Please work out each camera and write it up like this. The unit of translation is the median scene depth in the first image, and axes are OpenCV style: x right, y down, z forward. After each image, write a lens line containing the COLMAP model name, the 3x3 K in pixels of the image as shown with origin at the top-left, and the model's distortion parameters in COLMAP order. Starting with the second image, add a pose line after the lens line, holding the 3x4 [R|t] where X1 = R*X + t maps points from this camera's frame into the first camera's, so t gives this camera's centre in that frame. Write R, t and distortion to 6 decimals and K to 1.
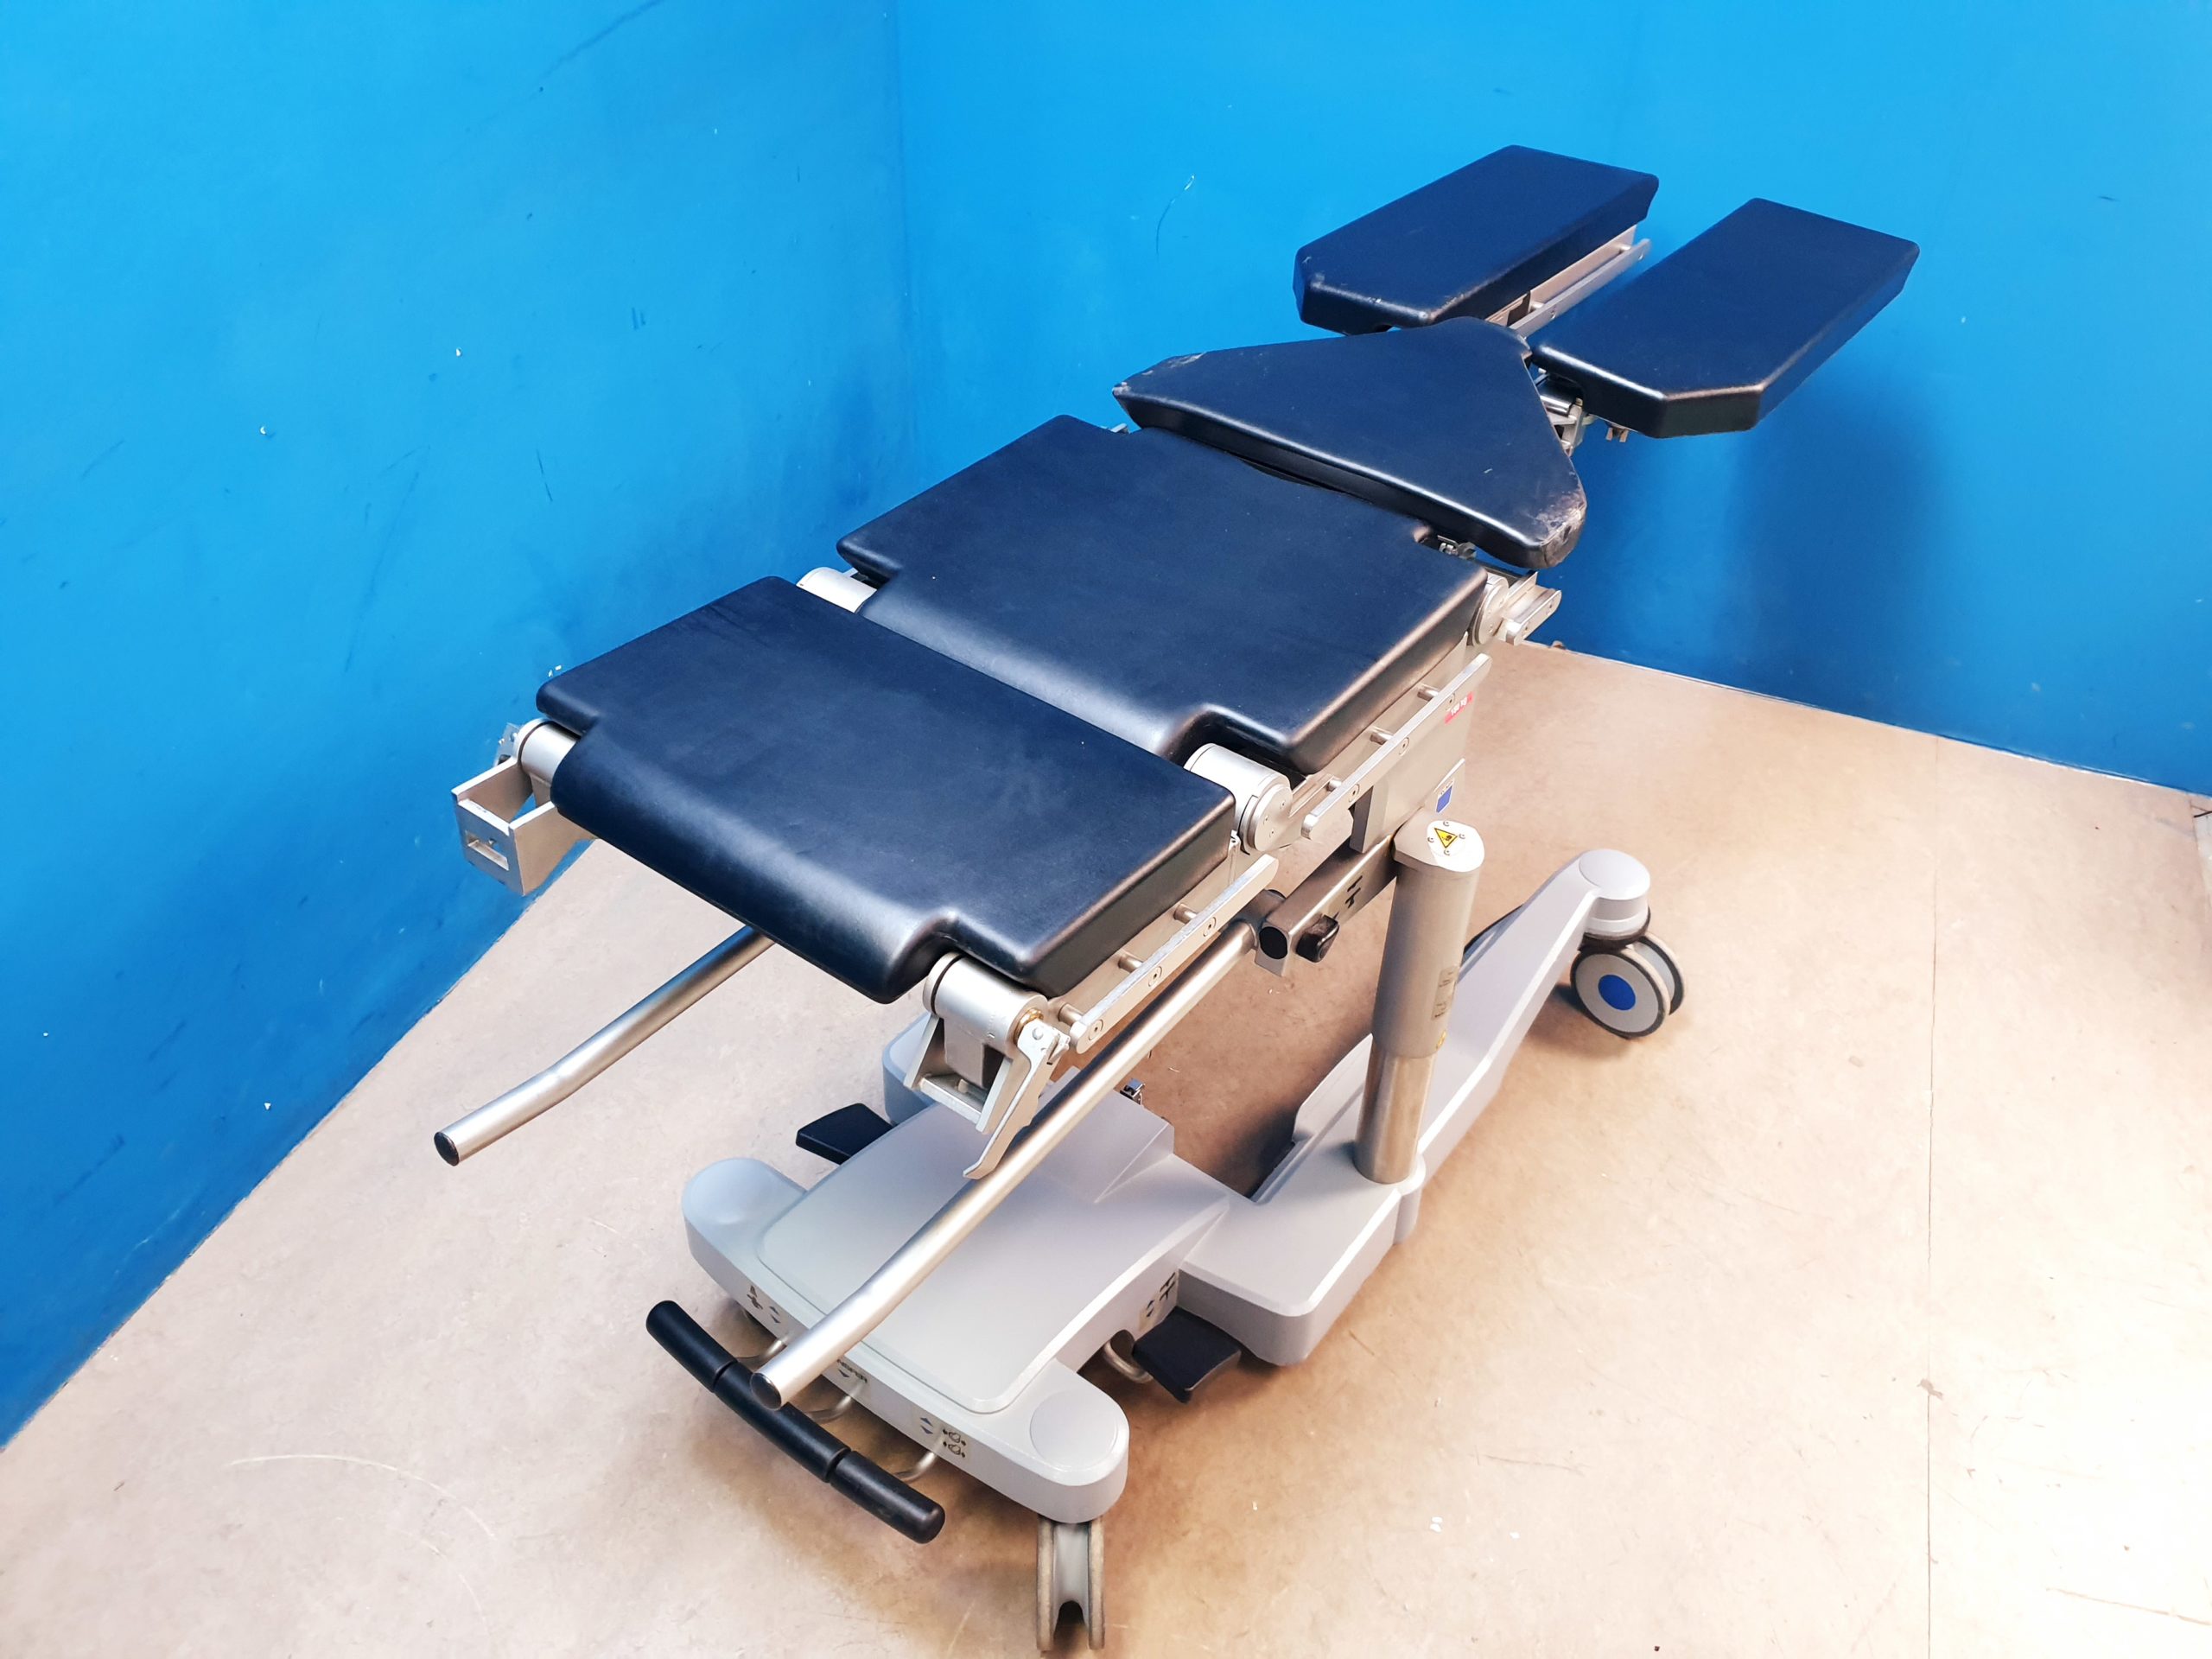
lens RADIAL K [[1730.3, 0, 1133.8], [0, 1730.3, 798.8], [0, 0, 1]] dist [0.002636, 0.026897]
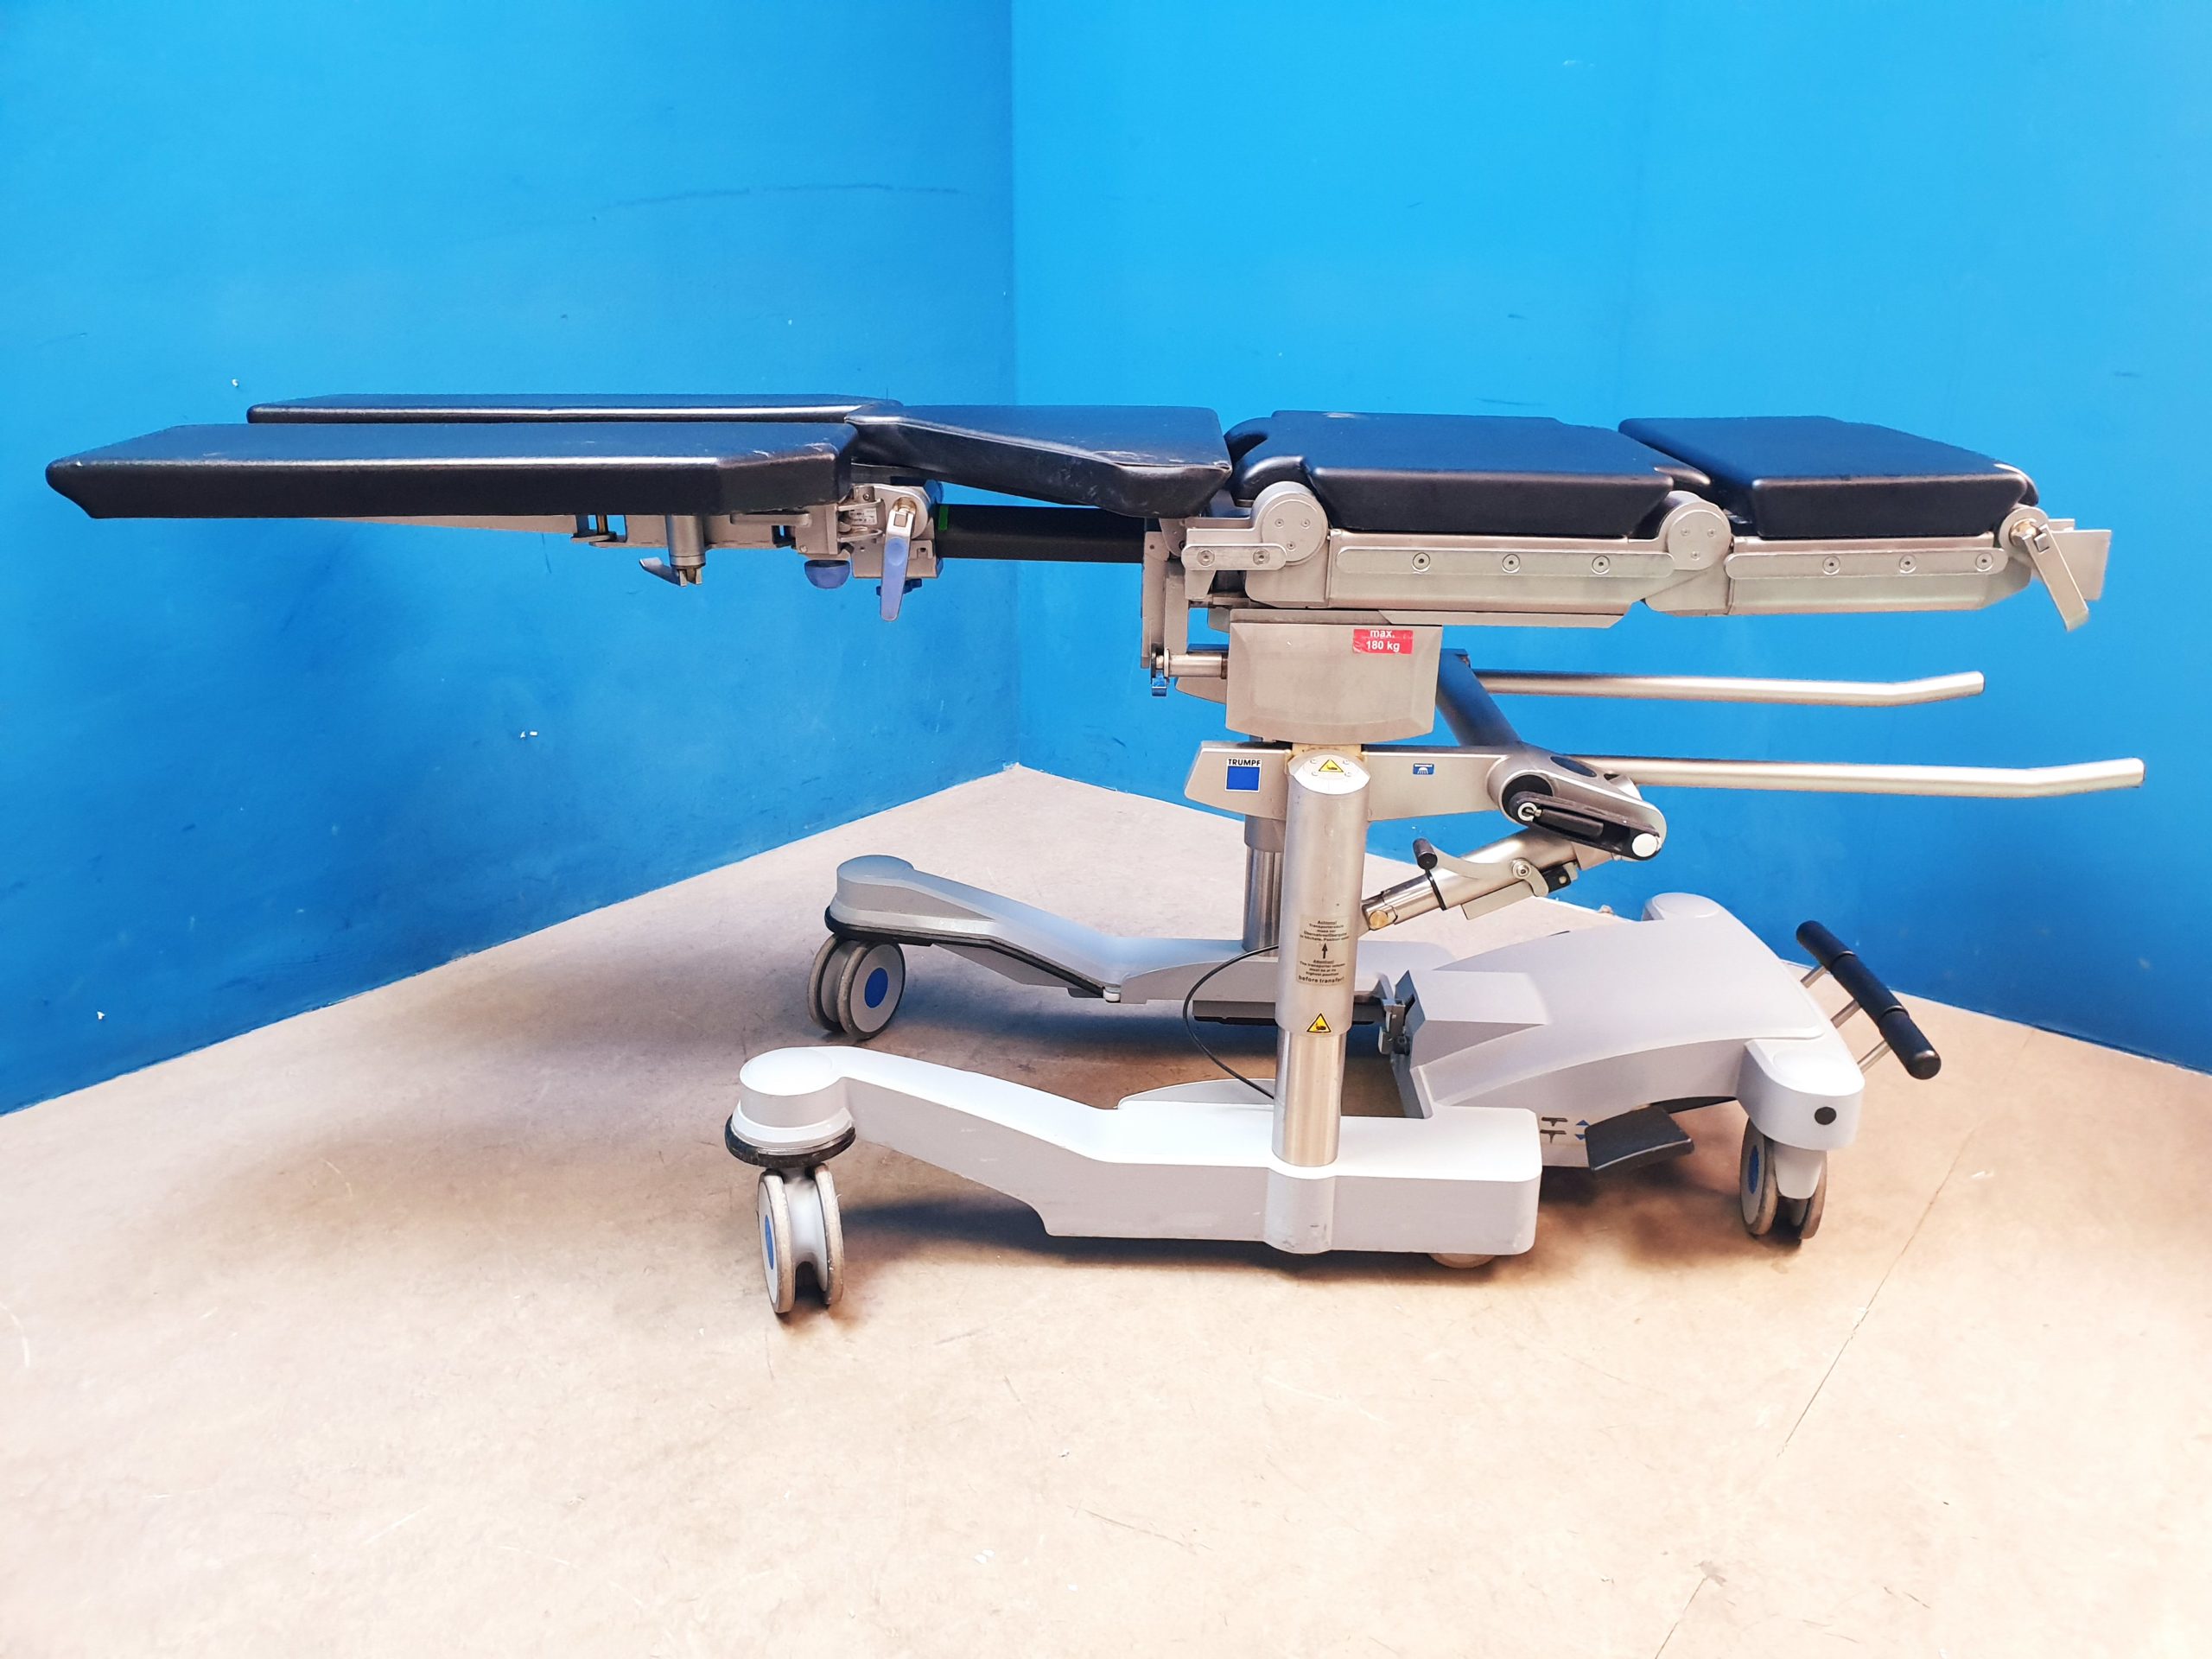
lens RADIAL K [[1722.4, 0, 1137.3], [0, 1722.4, 826.8], [0, 0, 1]] dist [0.011574, 0.016002]
pose [[0.960883, 0.081283, -0.264759, 0.368029], [-0.165048, 0.935728, -0.311726, 0.293163], [0.222405, 0.343230, 0.912540, 0.145955]]
